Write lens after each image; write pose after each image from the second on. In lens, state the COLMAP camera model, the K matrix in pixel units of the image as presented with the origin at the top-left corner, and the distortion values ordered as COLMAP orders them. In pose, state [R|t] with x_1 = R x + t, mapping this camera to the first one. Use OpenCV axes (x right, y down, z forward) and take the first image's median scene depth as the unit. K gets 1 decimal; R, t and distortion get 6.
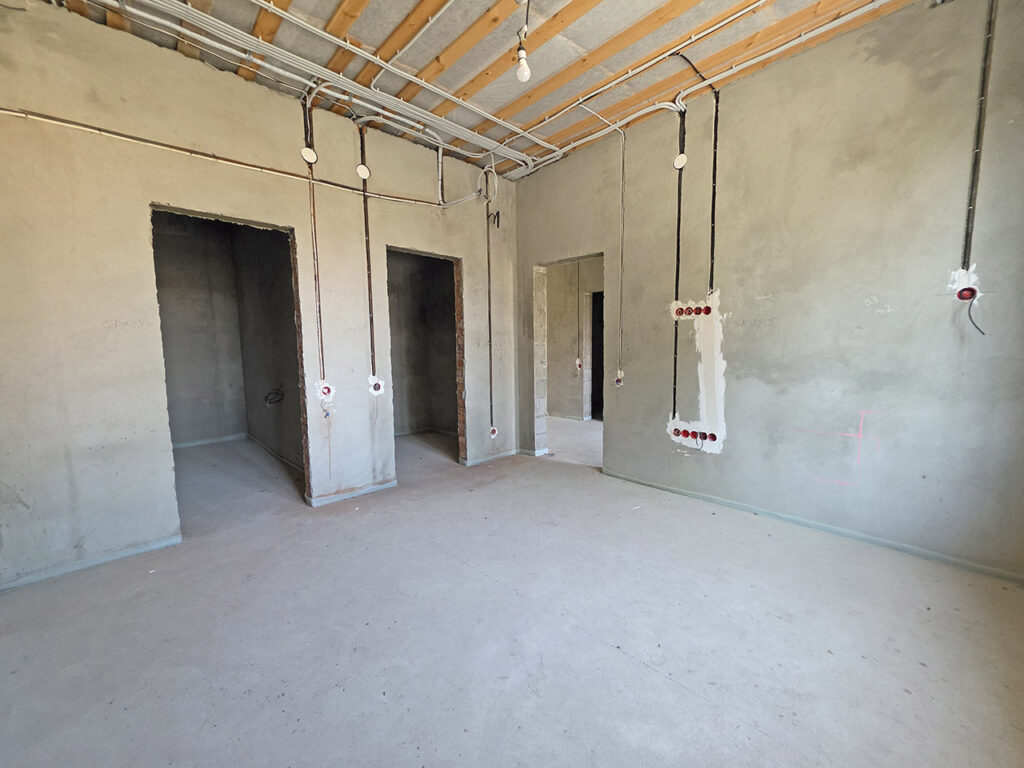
lens RADIAL K [[413.6, 0, 512.7], [0, 413.6, 384.5], [0, 0, 1]] dist [0.000335, 0.001440]
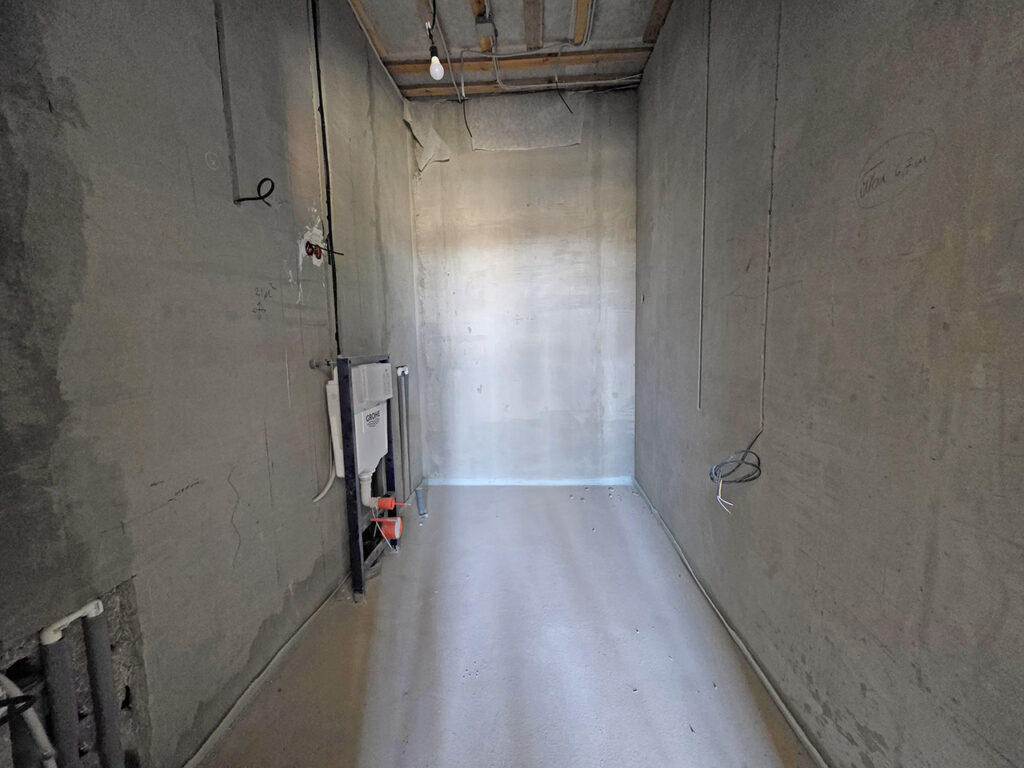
lens RADIAL K [[413.6, 0, 511.6], [0, 413.6, 383.6], [0, 0, 1]] dist [0.000335, 0.001440]
pose [[0.681146, 0.078721, -0.727903, -0.360414], [-0.055518, 0.996894, 0.055860, -0.038165], [0.730040, 0.002362, 0.683401, 0.495249]]
